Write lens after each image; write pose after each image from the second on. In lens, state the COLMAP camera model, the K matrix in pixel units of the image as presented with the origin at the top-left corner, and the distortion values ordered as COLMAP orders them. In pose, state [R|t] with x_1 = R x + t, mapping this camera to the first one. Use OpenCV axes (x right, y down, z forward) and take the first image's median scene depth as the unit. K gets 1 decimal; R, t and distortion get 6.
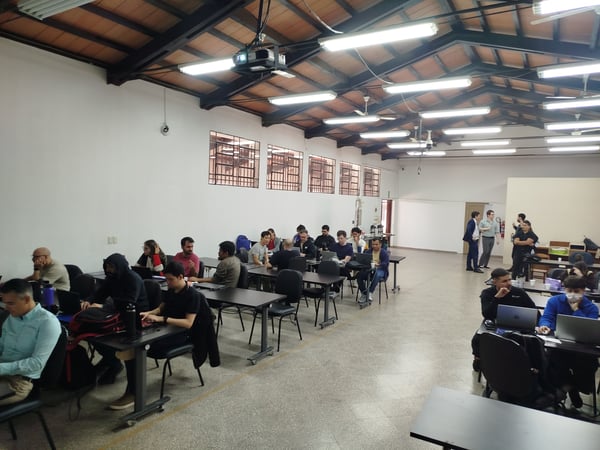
lens RADIAL K [[426.7, 0, 300.0], [0, 426.7, 225.0], [0, 0, 1]] dist [0.004993, 0.003784]
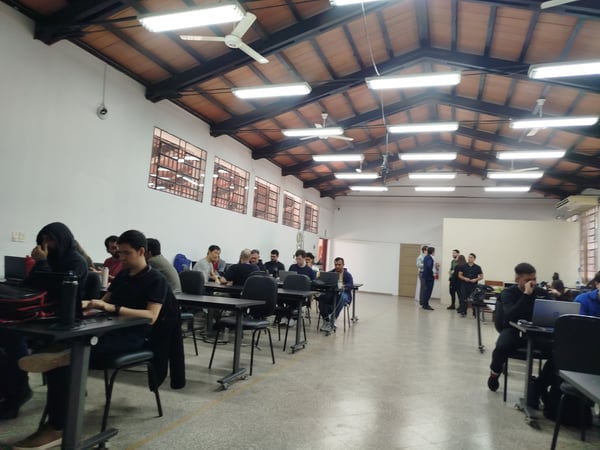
lens RADIAL K [[426.7, 0, 300.0], [0, 426.7, 225.0], [0, 0, 1]] dist [0.004993, 0.003784]
pose [[0.979330, 0.047724, 0.196559, -0.106091], [-0.021355, 0.990731, -0.134149, 0.107514], [-0.201139, 0.127178, 0.971272, 0.169635]]
